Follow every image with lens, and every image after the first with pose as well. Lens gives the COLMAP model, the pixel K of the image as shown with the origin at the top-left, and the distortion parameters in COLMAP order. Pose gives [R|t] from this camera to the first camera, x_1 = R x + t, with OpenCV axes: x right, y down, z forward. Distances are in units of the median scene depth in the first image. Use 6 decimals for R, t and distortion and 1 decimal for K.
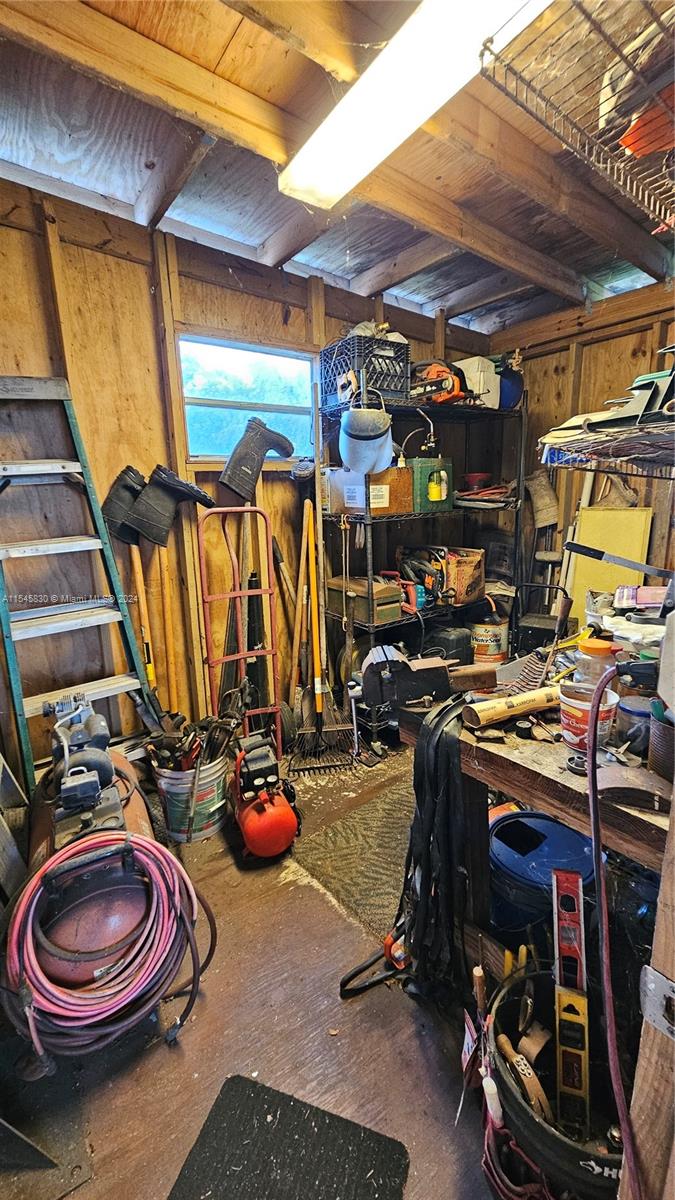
lens RADIAL K [[489.8, 0, 338.6], [0, 489.8, 602.9], [0, 0, 1]] dist [-0.000412, -0.001079]
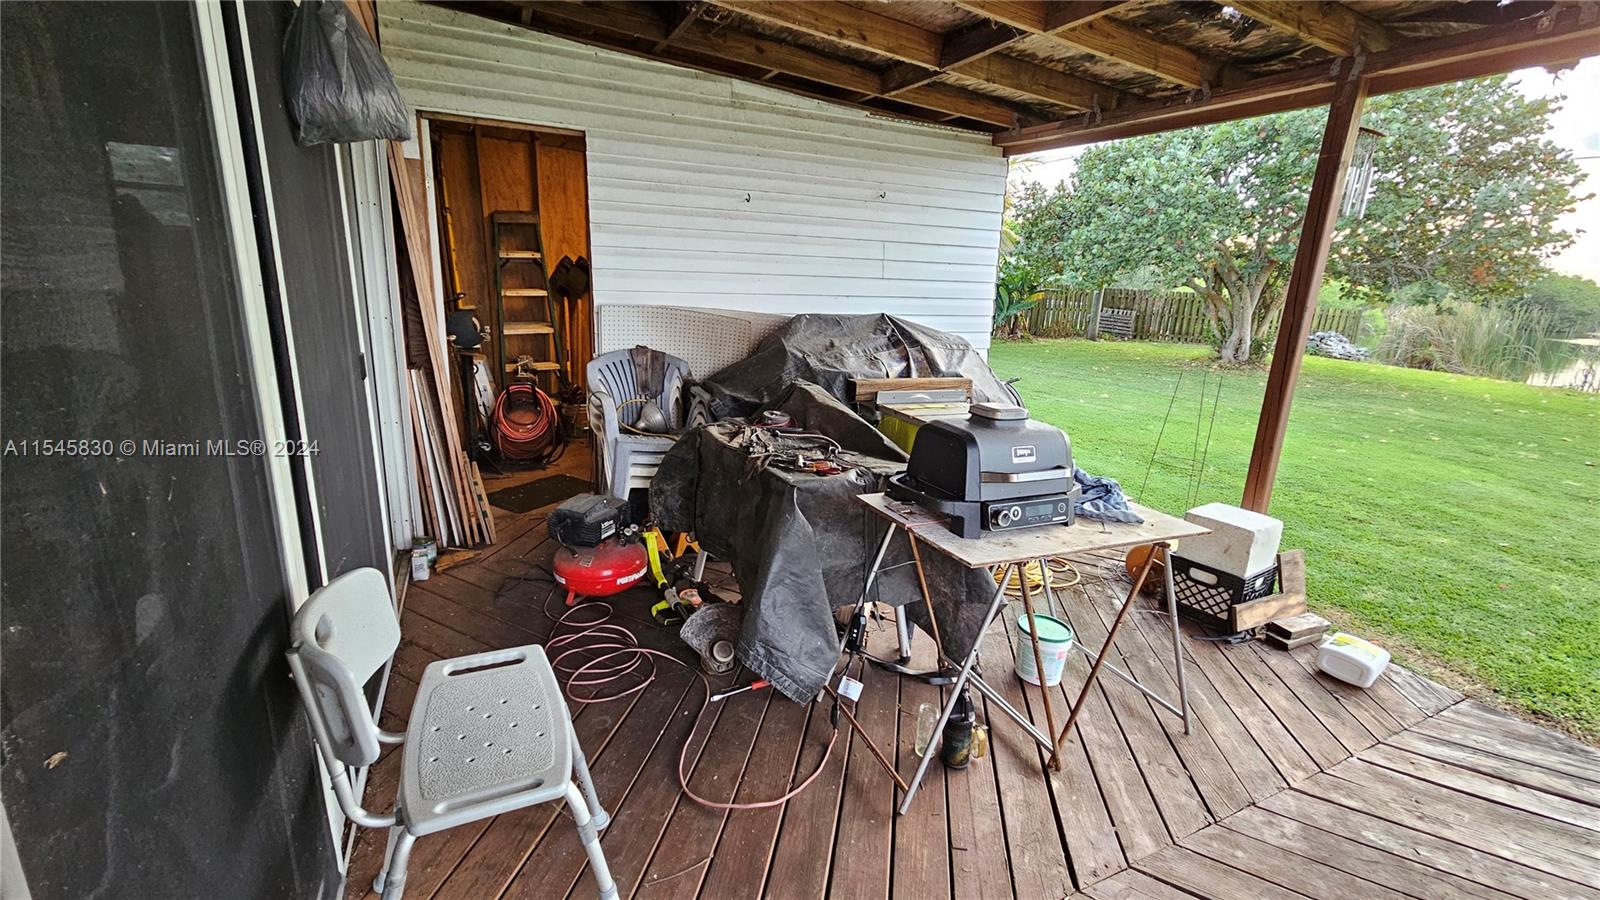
lens RADIAL K [[653.1, 0, 804.0], [0, 653.1, 448.4], [0, 0, 1]] dist [-0.000412, -0.001079]
pose [[0.980898, 0.107269, -0.162273, 1.041214], [-0.102330, 0.994004, 0.038522, 0.296646], [0.165433, -0.021180, 0.985994, -1.472388]]
